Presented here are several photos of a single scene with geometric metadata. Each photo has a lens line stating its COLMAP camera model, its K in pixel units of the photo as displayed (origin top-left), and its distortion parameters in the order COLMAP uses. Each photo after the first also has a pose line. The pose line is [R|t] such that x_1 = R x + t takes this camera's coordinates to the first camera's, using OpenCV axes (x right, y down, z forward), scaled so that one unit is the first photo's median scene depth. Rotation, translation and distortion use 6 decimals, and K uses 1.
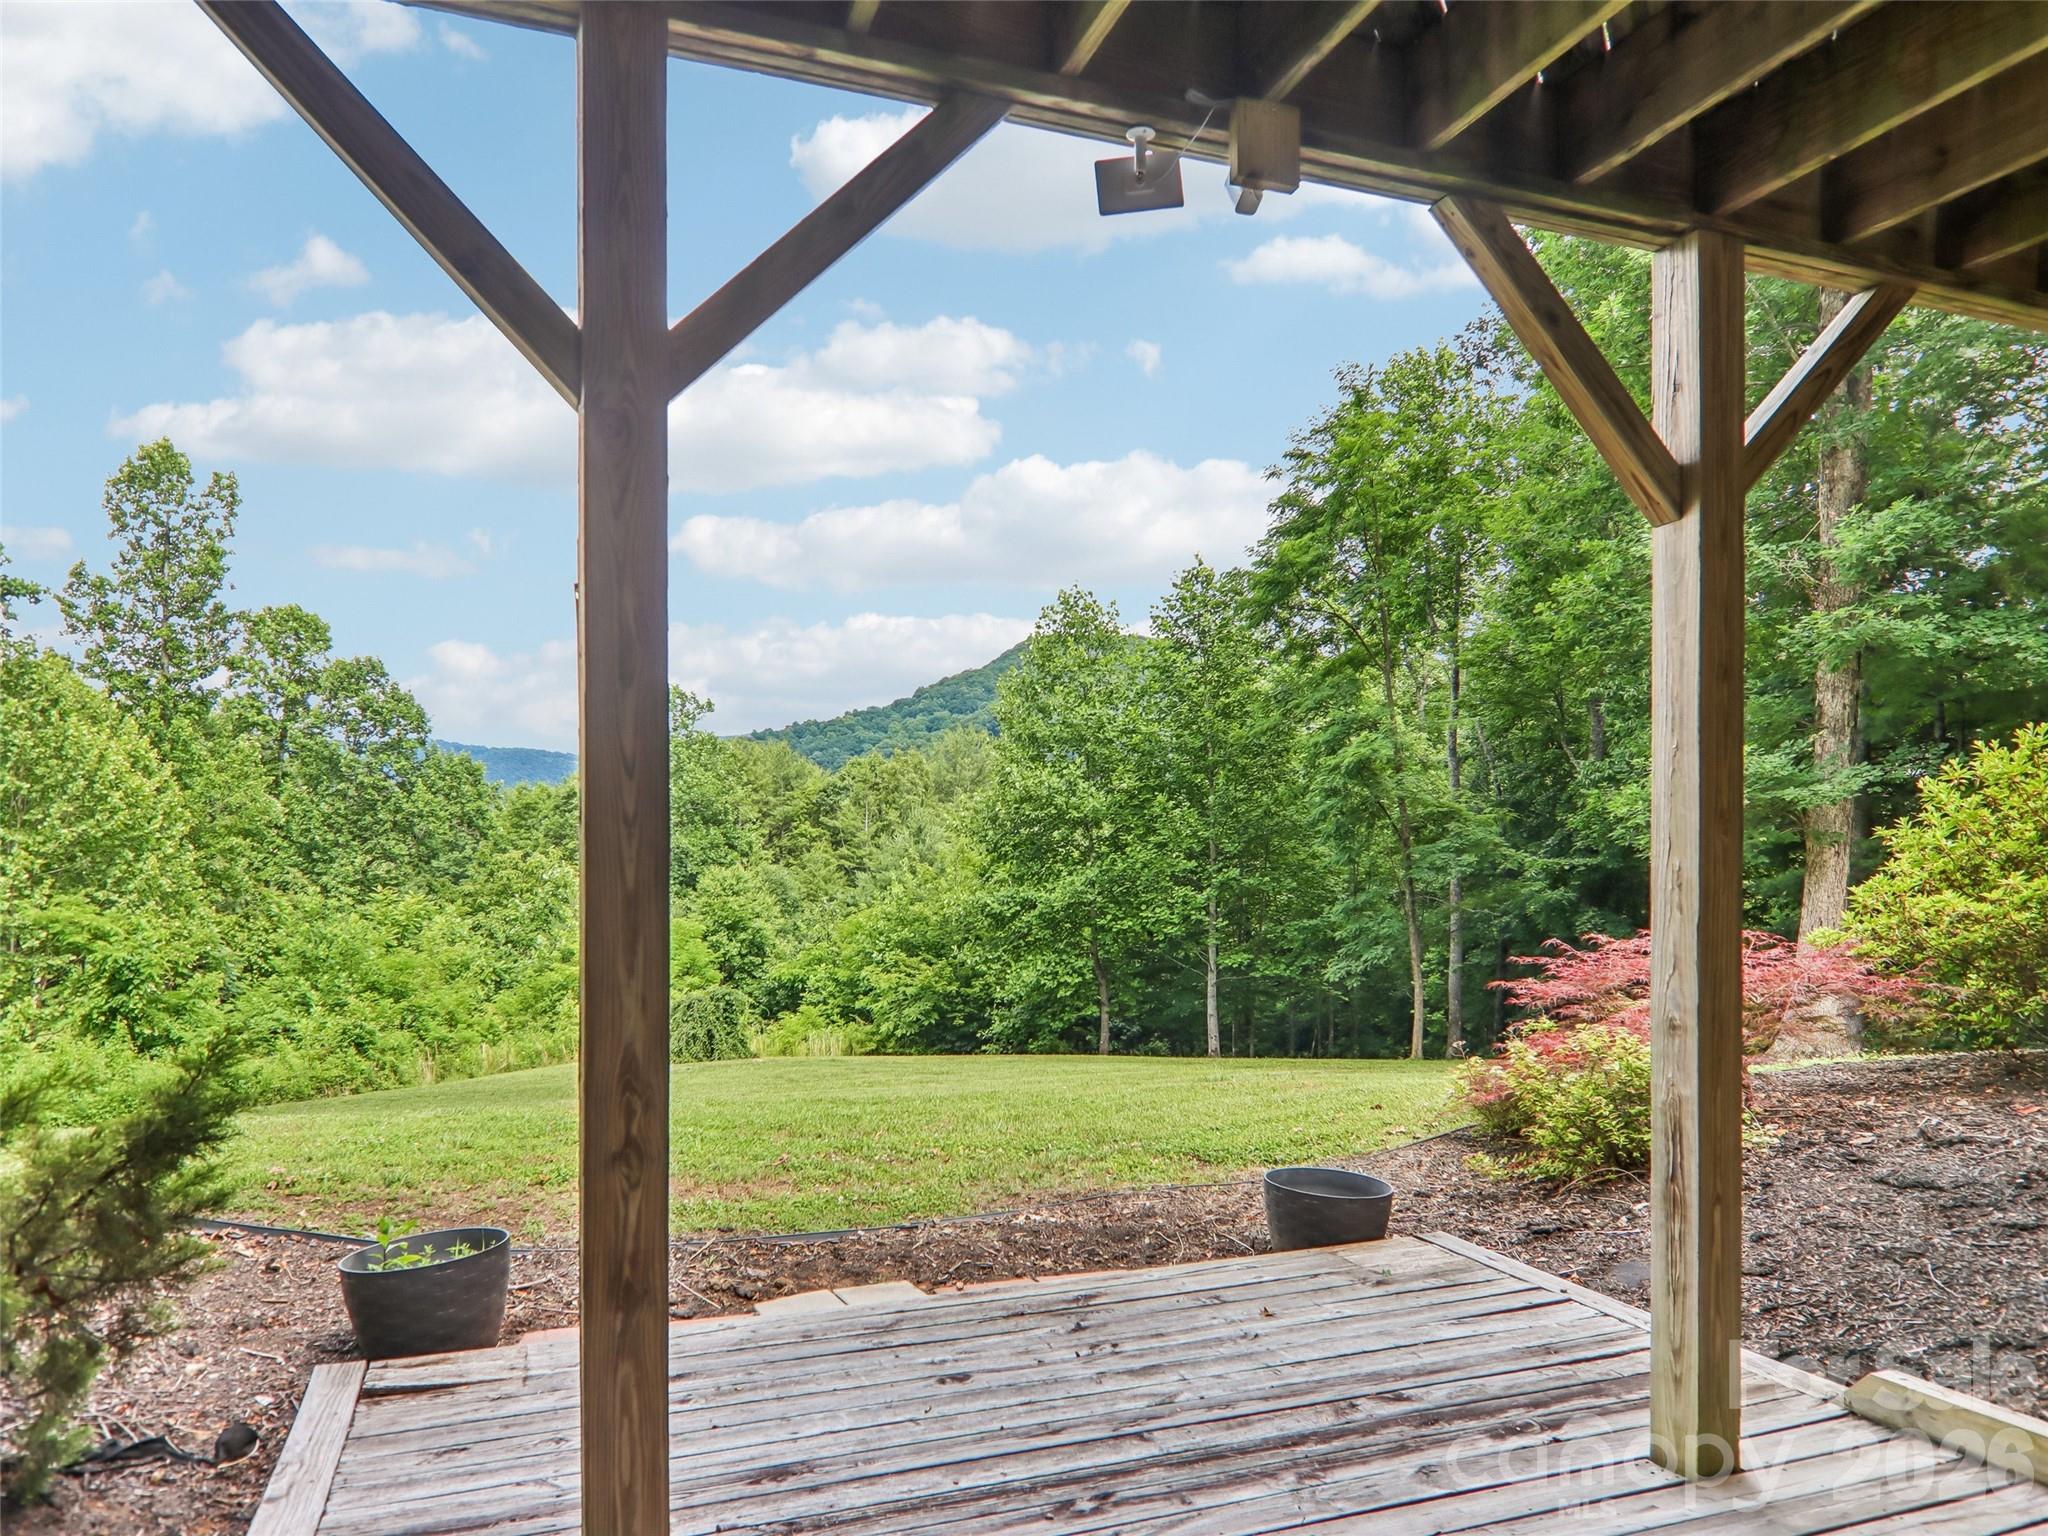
lens RADIAL K [[1279.8, 0, 1022.1], [0, 1279.8, 790.1], [0, 0, 1]] dist [0.008066, 0.001783]
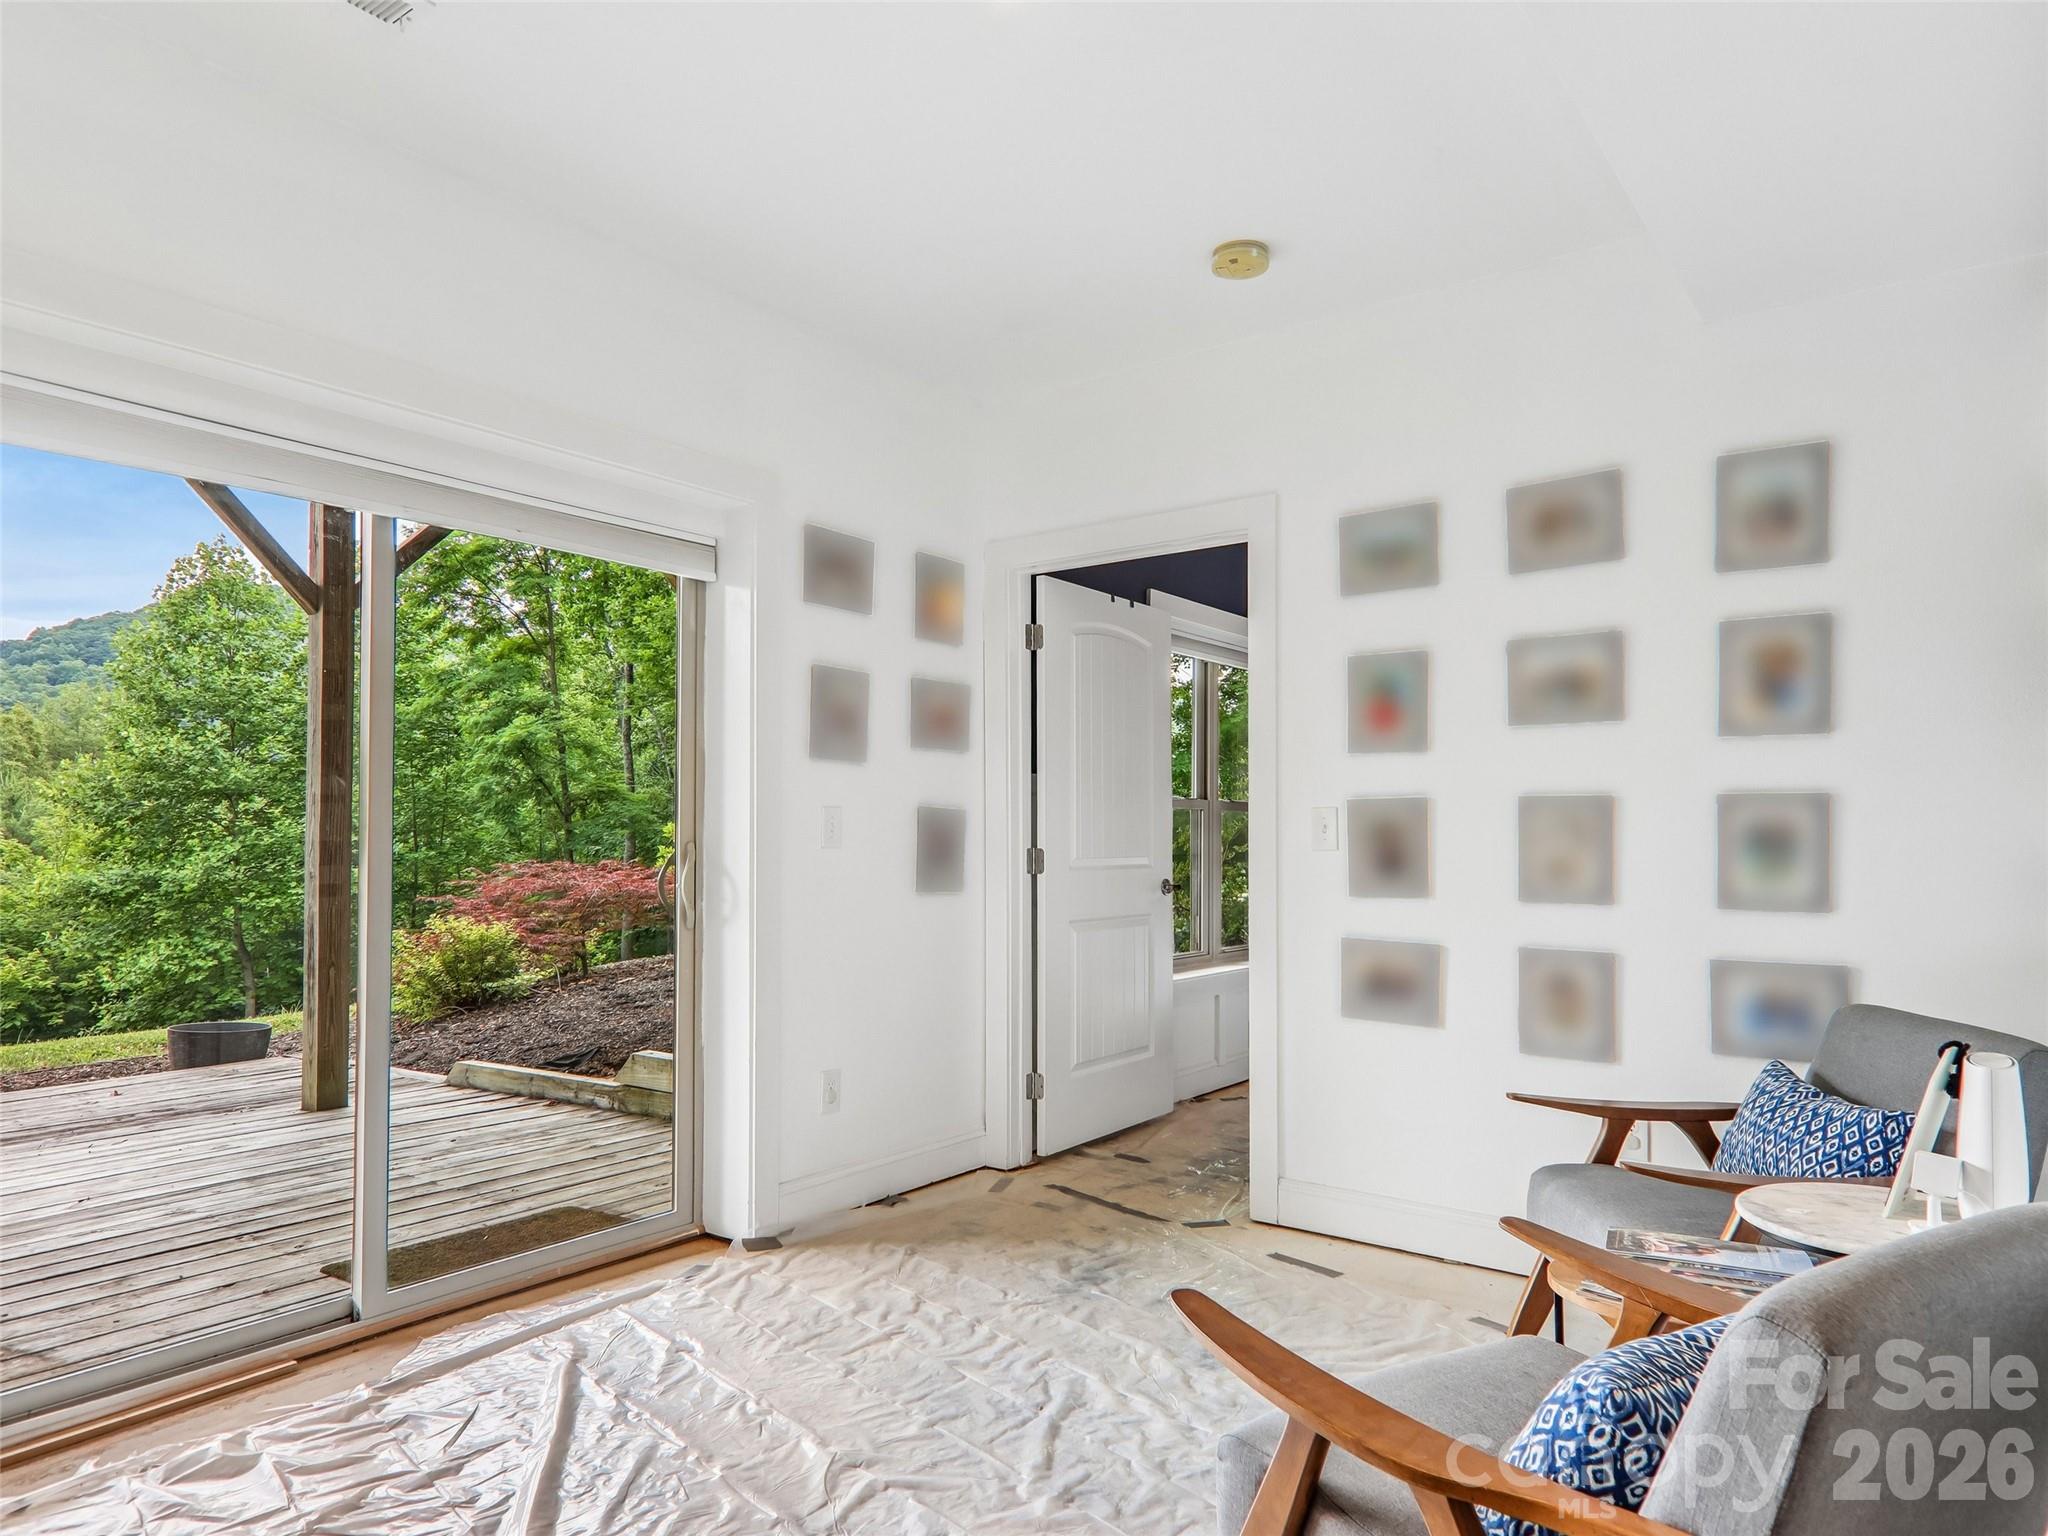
lens RADIAL K [[1279.8, 0, 1022.1], [0, 1279.8, 790.1], [0, 0, 1]] dist [0.008066, 0.001783]
pose [[0.840571, 0.023431, 0.541194, 0.030017], [-0.029889, 0.999548, 0.003147, 0.001693], [-0.540876, -0.018821, 0.840892, -0.103291]]
